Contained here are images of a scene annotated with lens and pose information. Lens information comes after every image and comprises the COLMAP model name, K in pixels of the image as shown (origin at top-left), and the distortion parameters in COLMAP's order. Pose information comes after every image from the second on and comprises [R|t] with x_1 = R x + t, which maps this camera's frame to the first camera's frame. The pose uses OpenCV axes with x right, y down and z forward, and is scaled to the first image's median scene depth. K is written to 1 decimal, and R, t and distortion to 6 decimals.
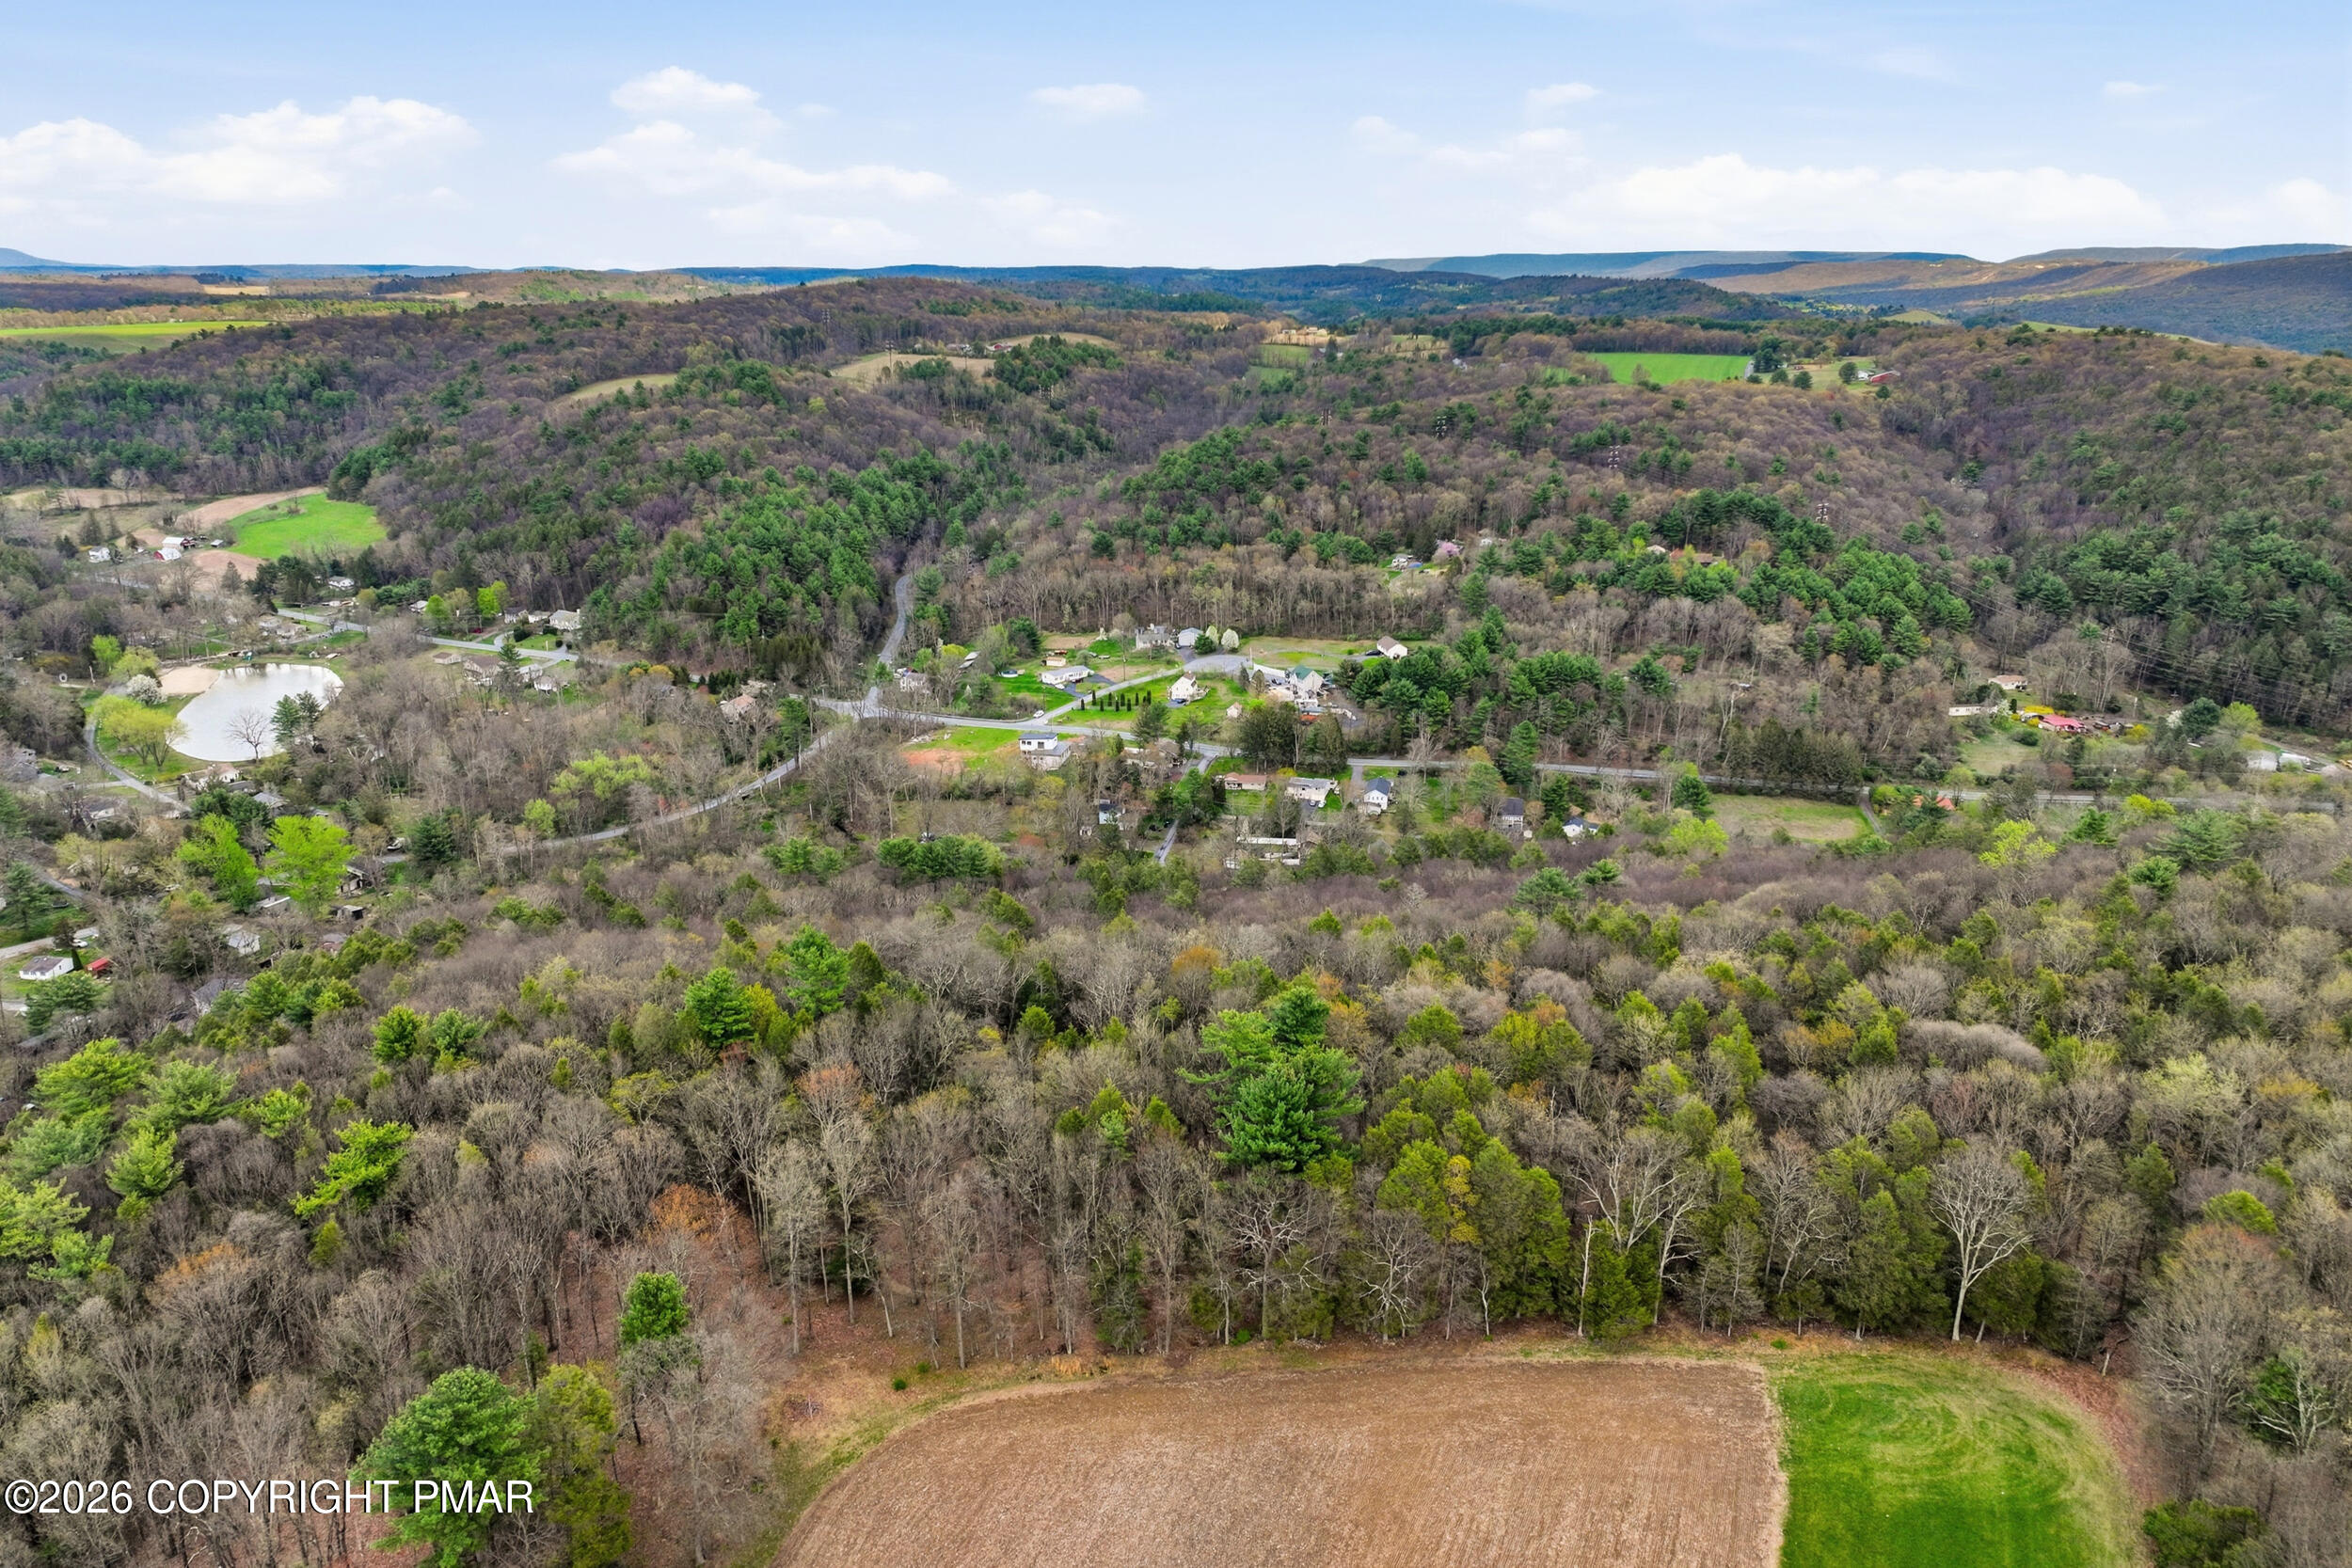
lens RADIAL K [[1646.8, 0, 1176.0], [0, 1646.8, 784.0], [0, 0, 1]] dist [0.005675, 0.000468]
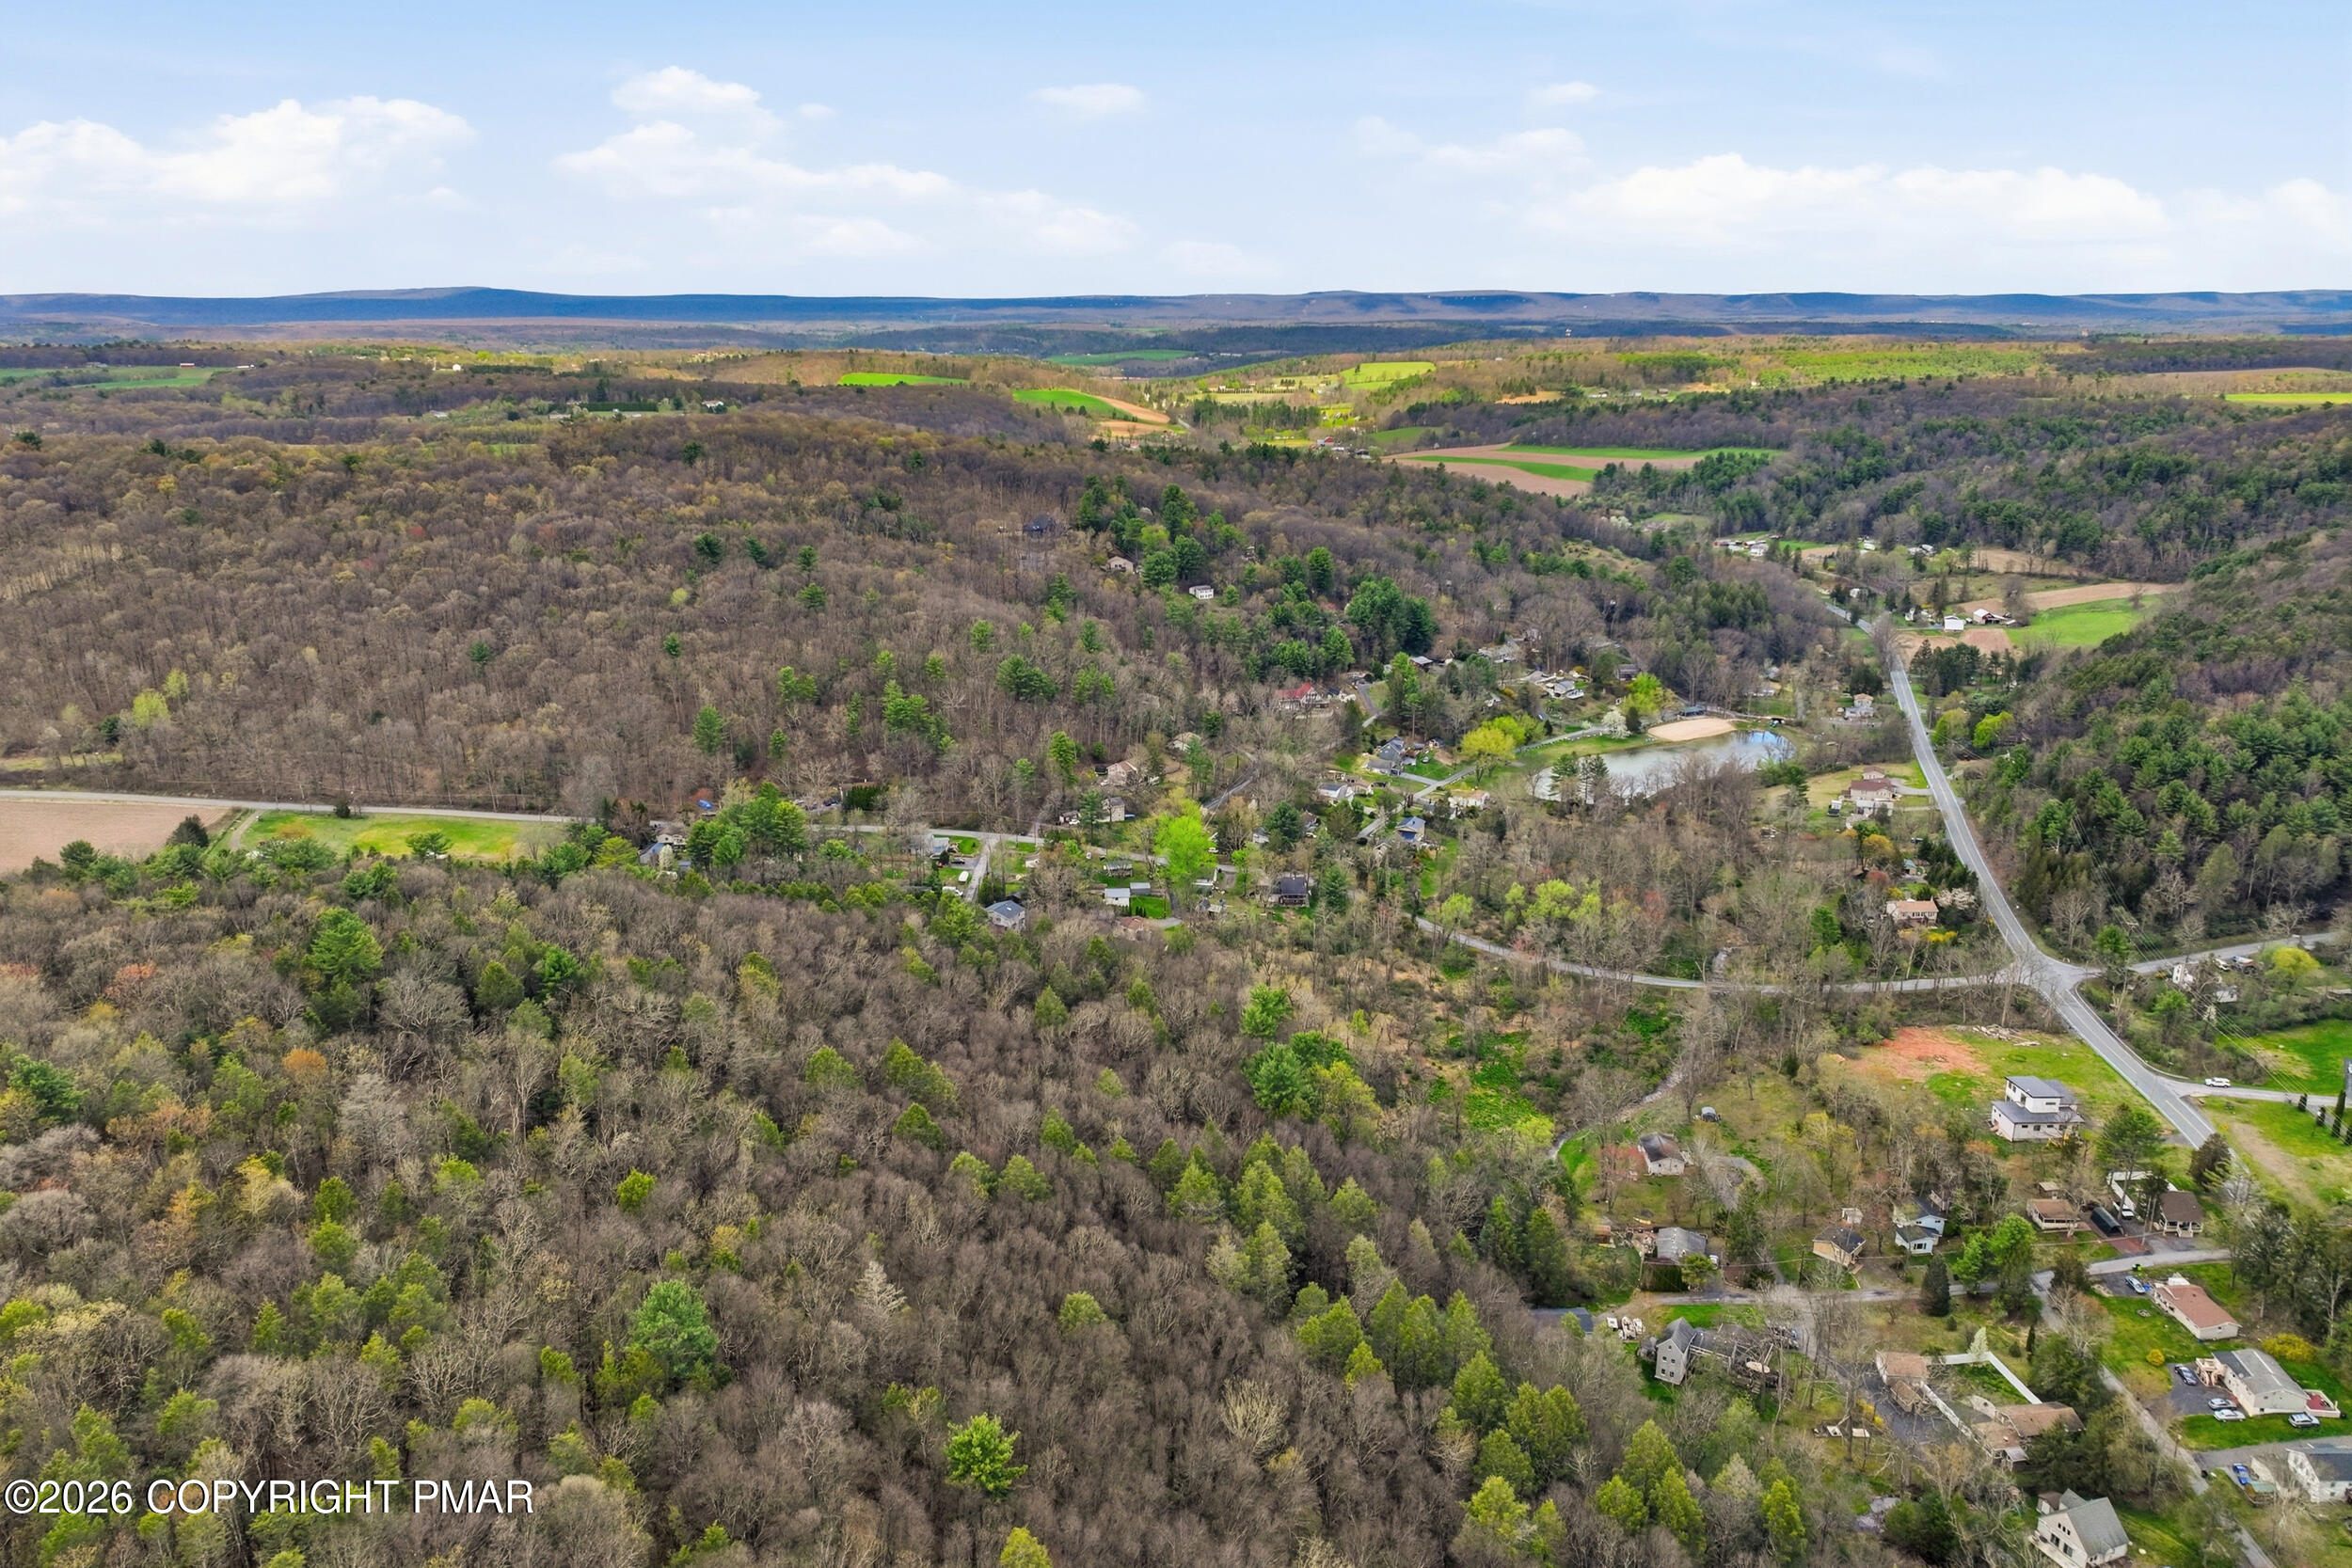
lens RADIAL K [[1646.8, 0, 1176.0], [0, 1646.8, 784.0], [0, 0, 1]] dist [0.005675, 0.000468]
pose [[0.217925, 0.264730, -0.939376, 0.244662], [-0.289180, 0.936802, 0.196918, -0.098485], [0.932139, 0.228735, 0.280707, 0.260570]]
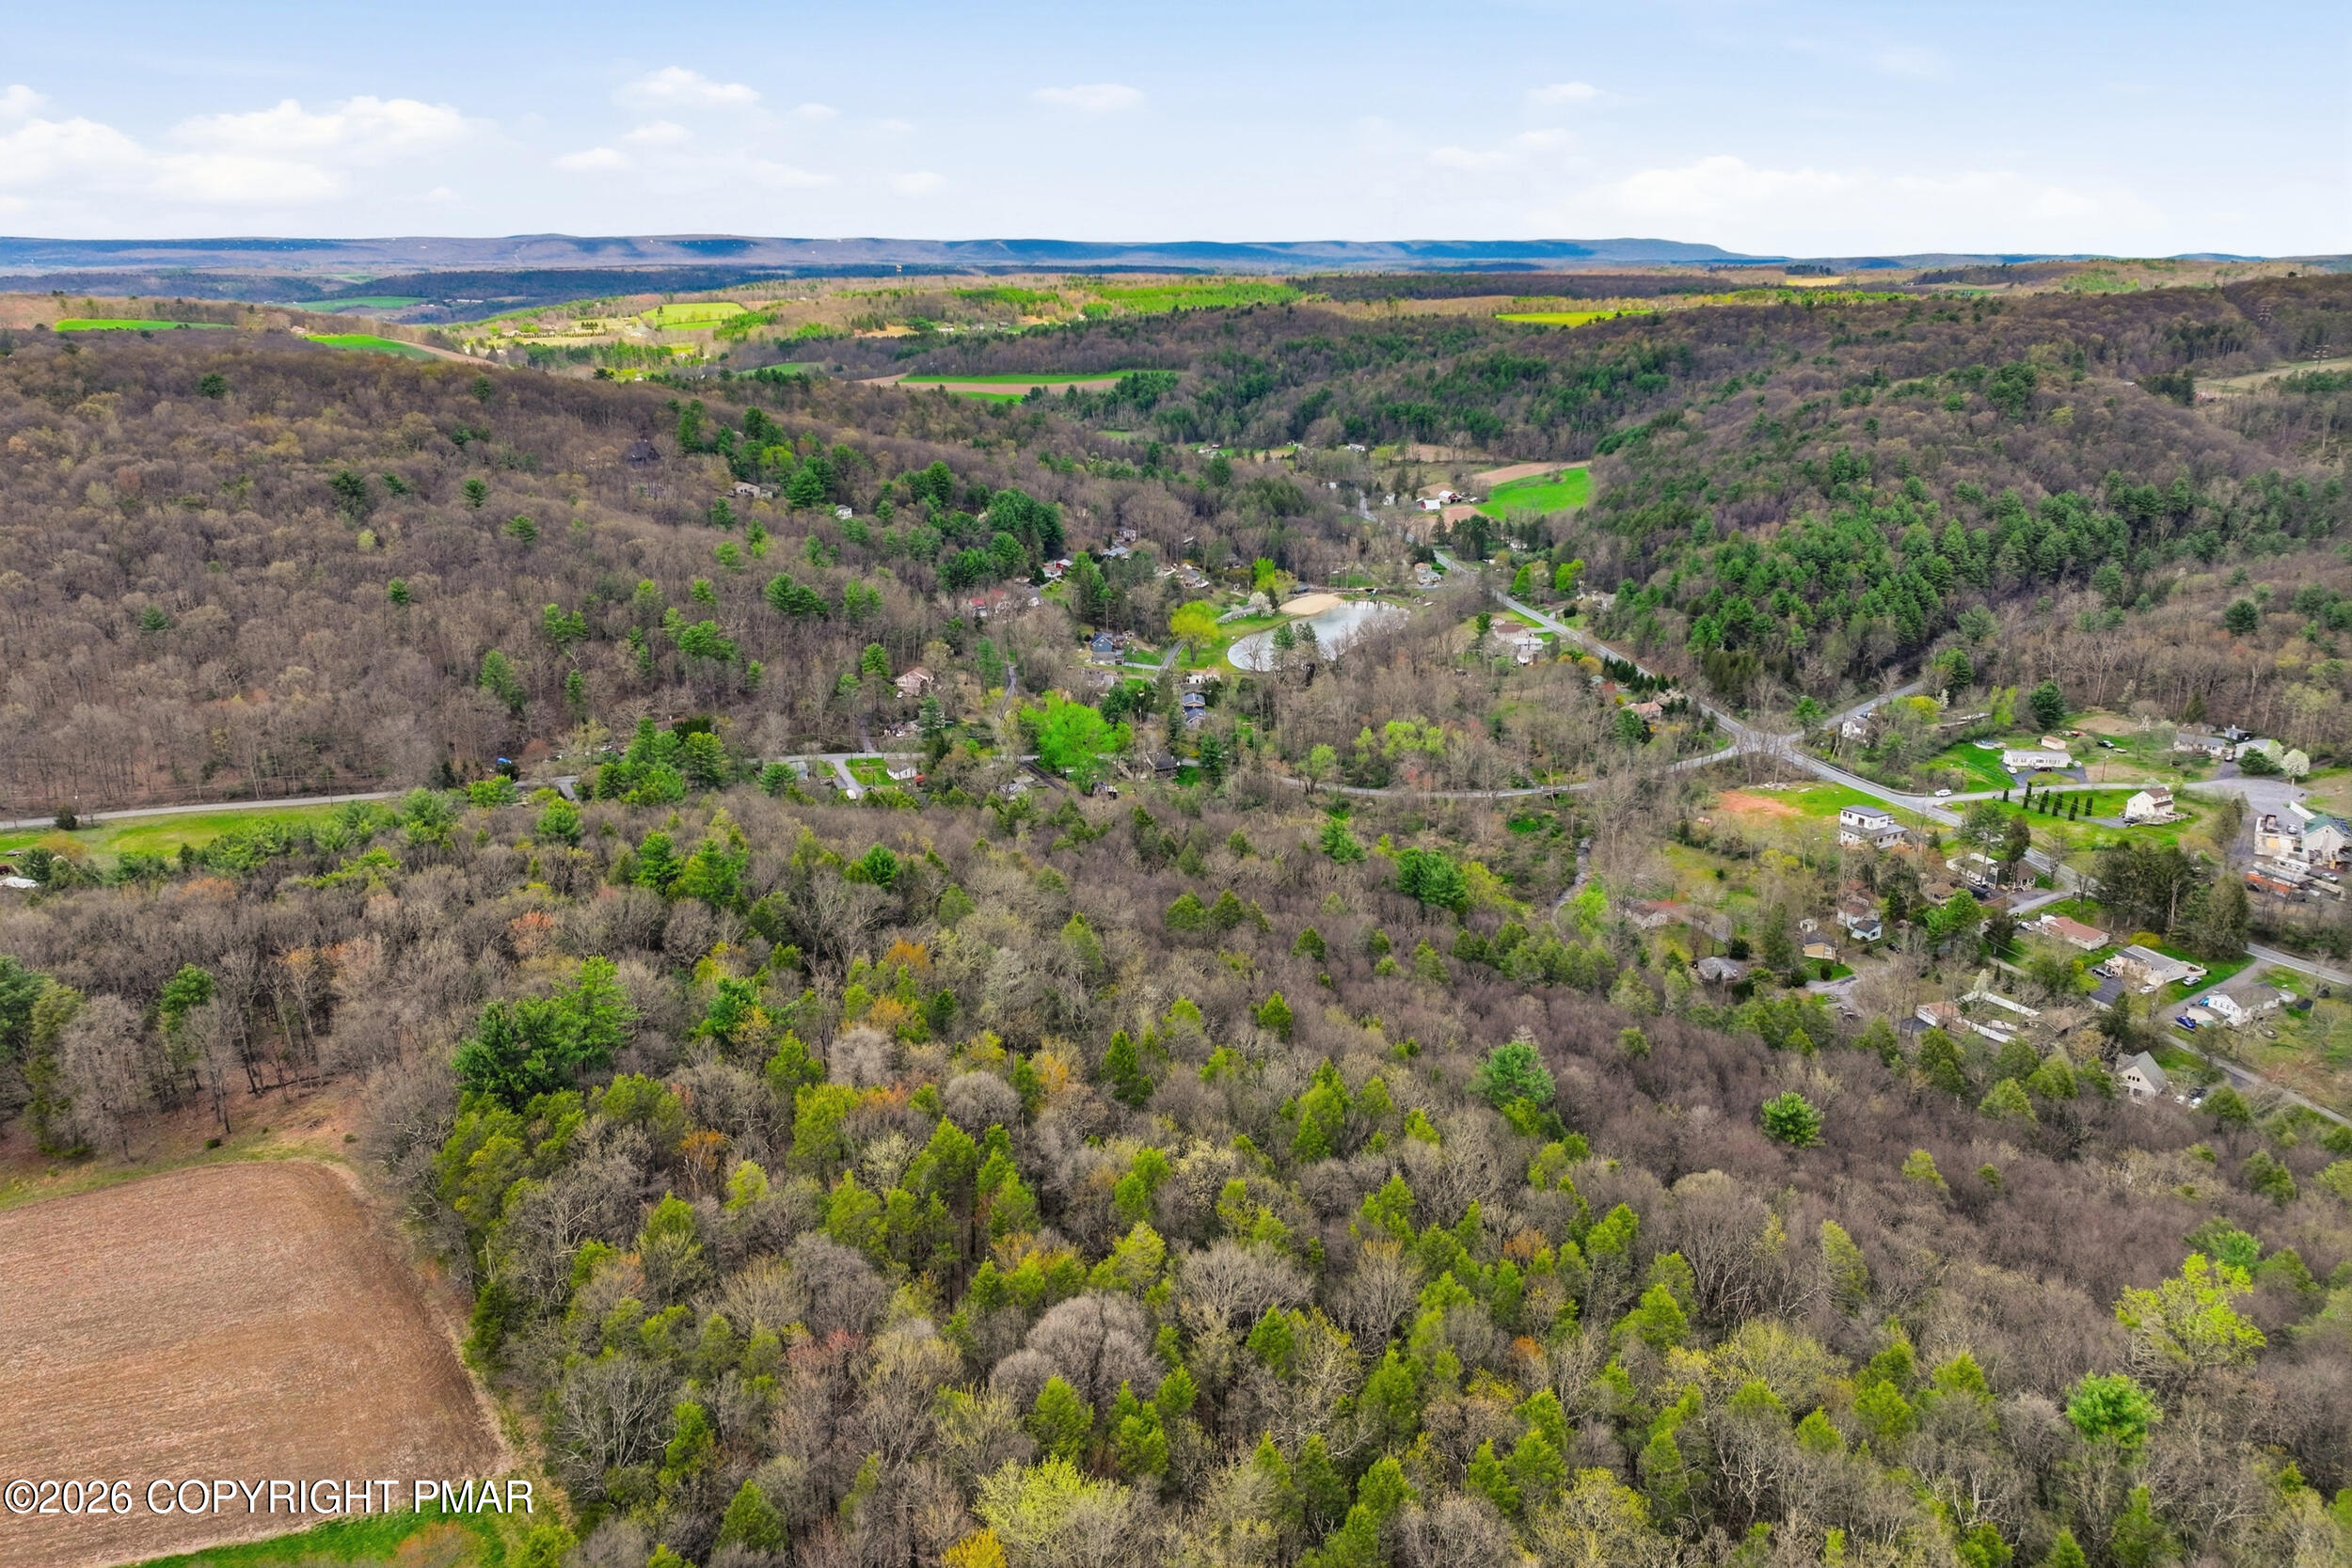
lens RADIAL K [[1646.8, 0, 1176.0], [0, 1646.8, 784.0], [0, 0, 1]] dist [0.005675, 0.000468]
pose [[0.623432, 0.232370, -0.746550, 0.183613], [-0.228114, 0.967333, 0.110596, -0.031340], [0.747862, 0.101350, 0.656073, 0.099398]]
